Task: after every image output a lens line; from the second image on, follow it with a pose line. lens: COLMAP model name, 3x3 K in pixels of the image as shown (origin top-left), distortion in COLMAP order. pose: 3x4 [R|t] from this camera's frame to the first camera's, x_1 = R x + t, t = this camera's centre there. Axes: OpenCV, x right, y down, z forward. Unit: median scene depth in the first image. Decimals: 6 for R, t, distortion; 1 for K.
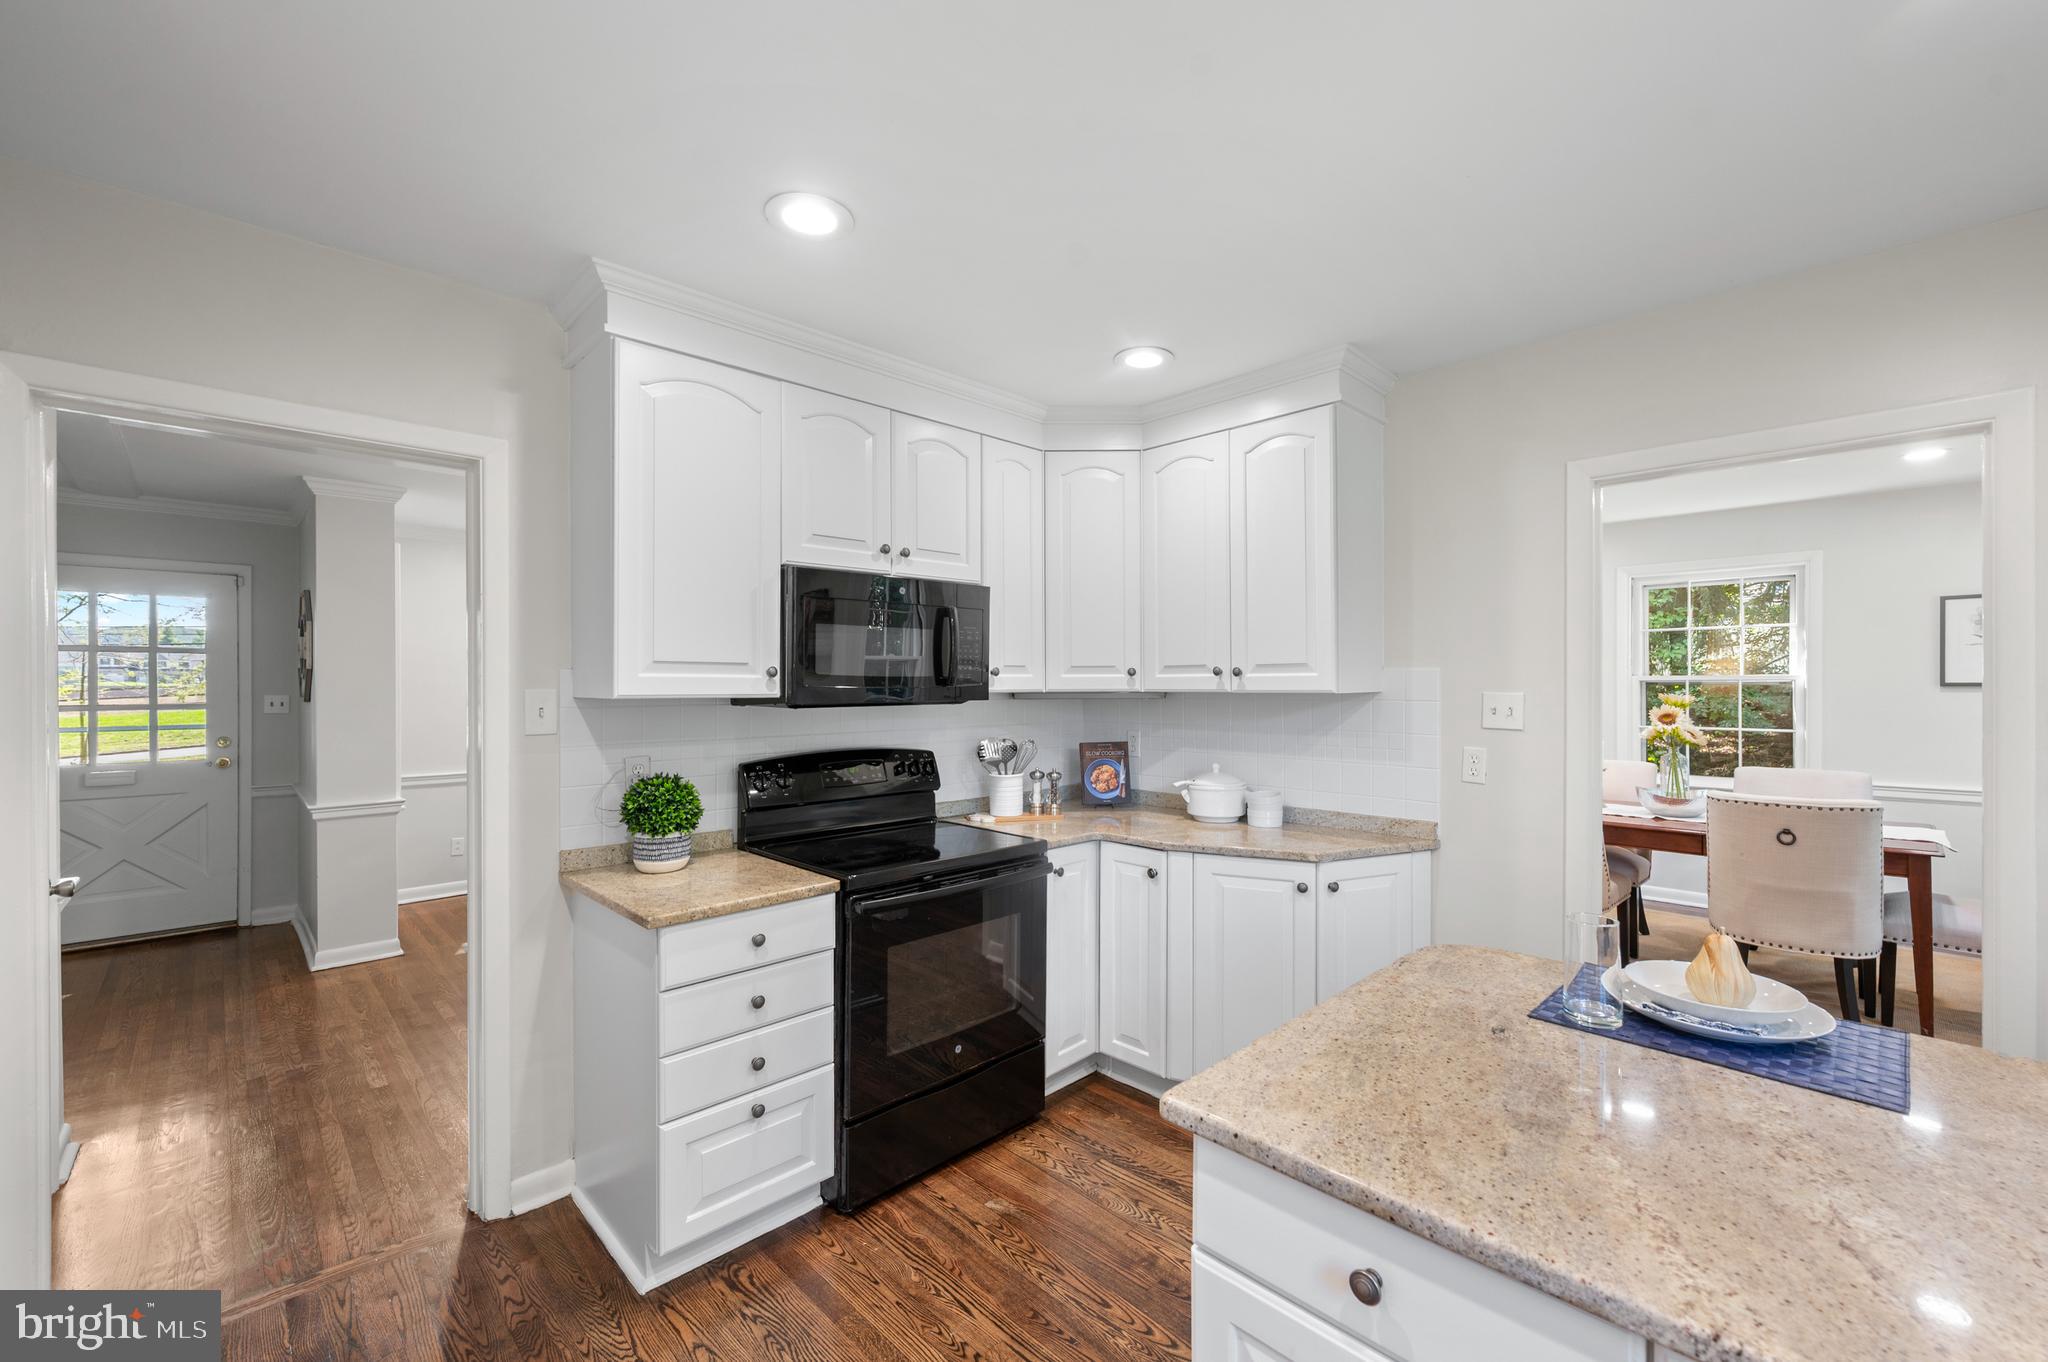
lens RADIAL K [[819.7, 0, 1034.9], [0, 819.7, 686.5], [0, 0, 1]] dist [-0.000132, -0.000002]
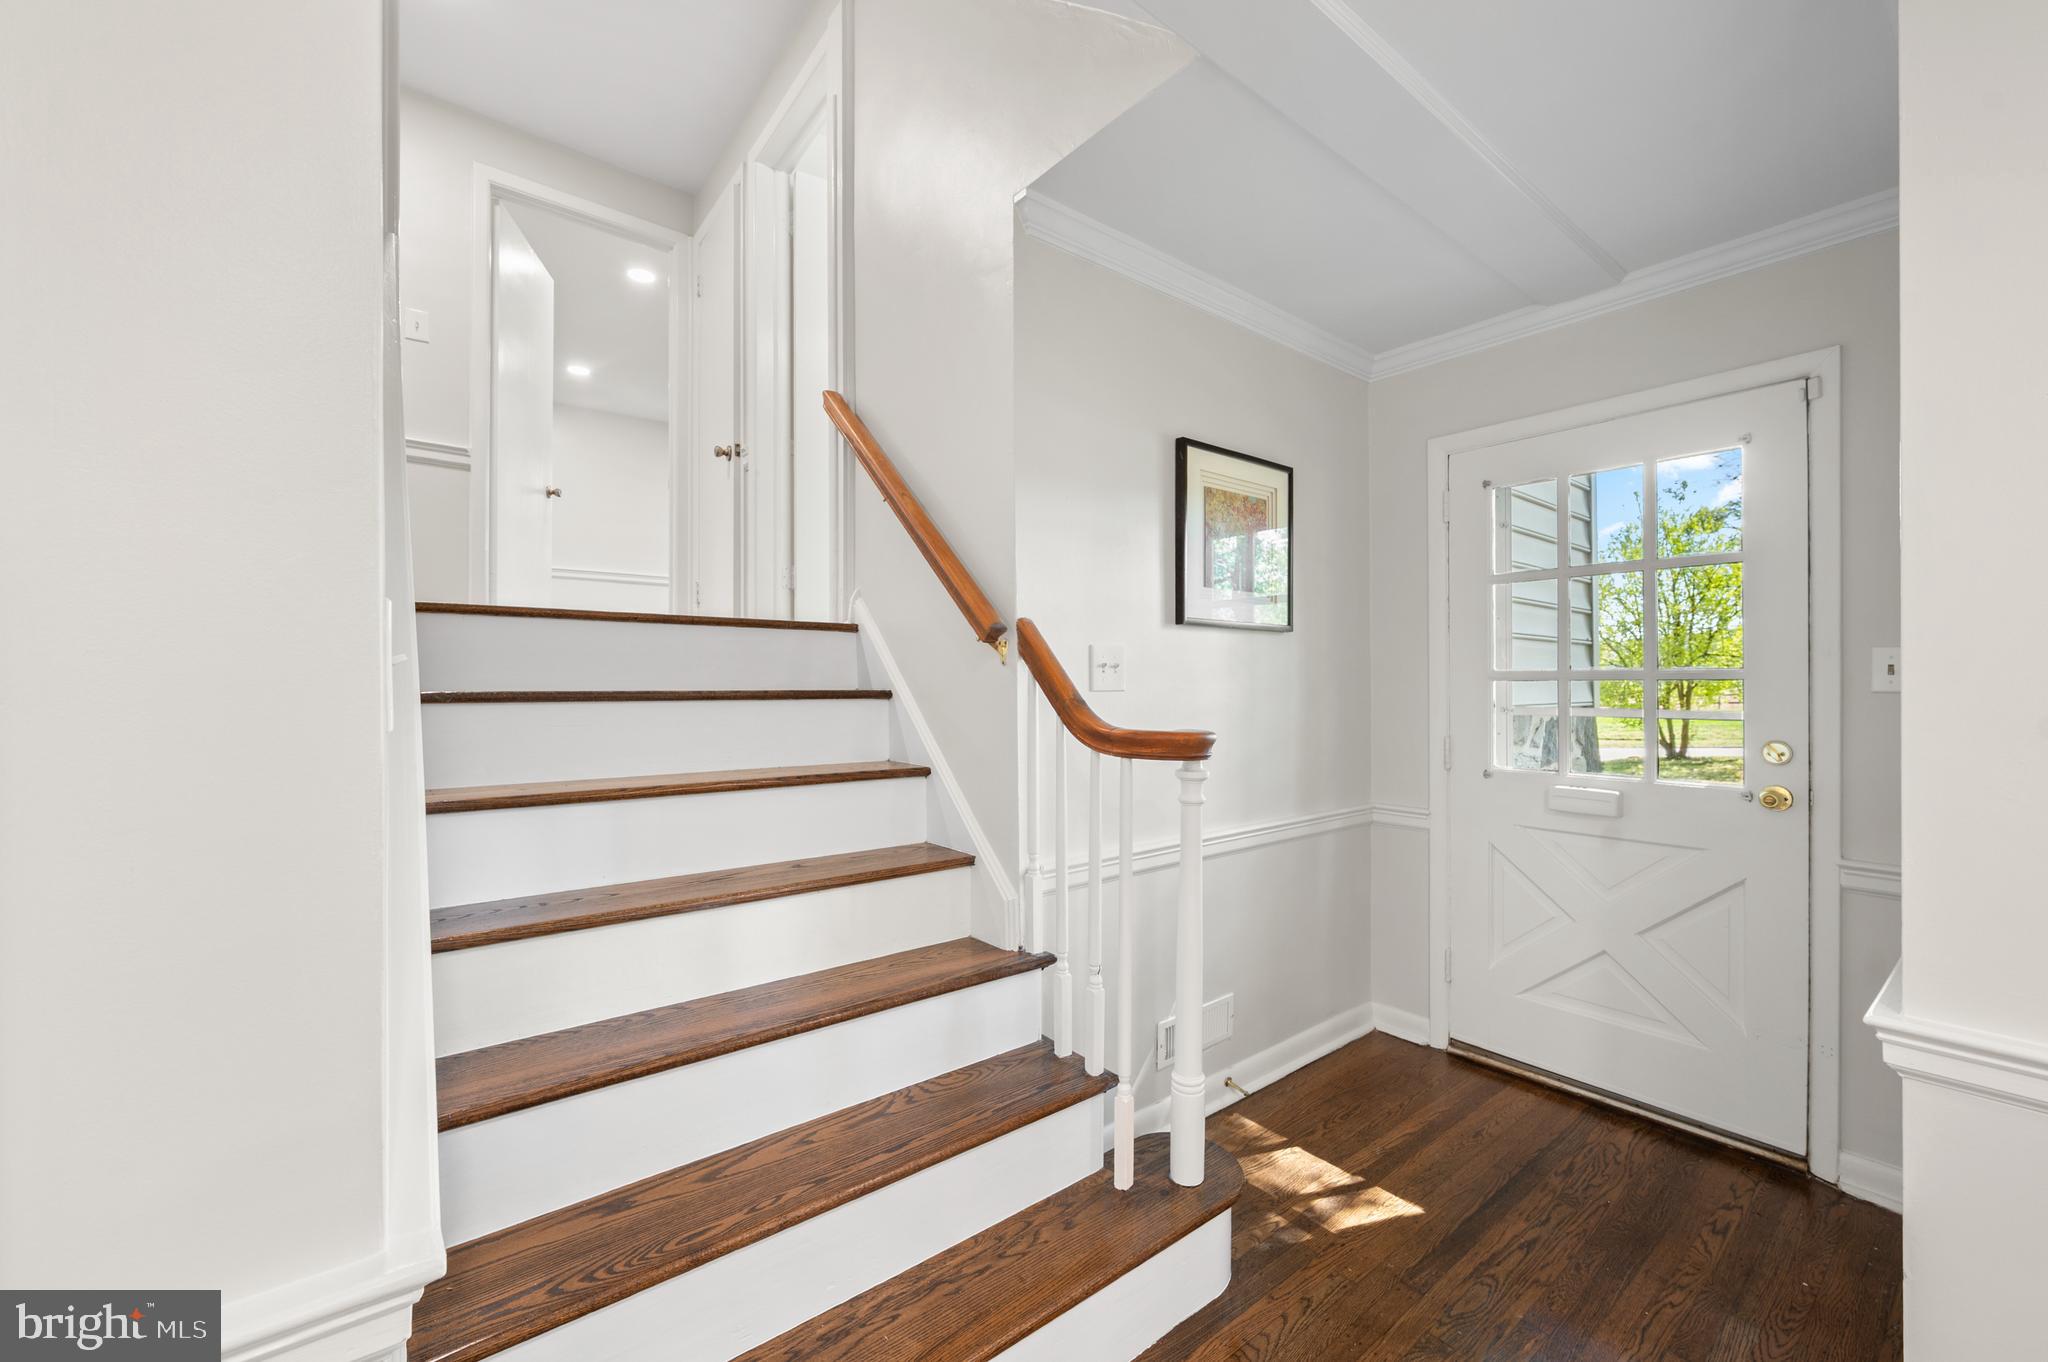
lens RADIAL K [[815.6, 0, 1024.0], [0, 815.6, 681.0], [0, 0, 1]] dist [0.000325, 0.000030]
pose [[-0.114908, -0.000194, -0.993376, -0.493970], [0.002527, 0.999997, -0.000488, 0.027942], [0.993373, -0.002566, -0.114907, 0.639587]]
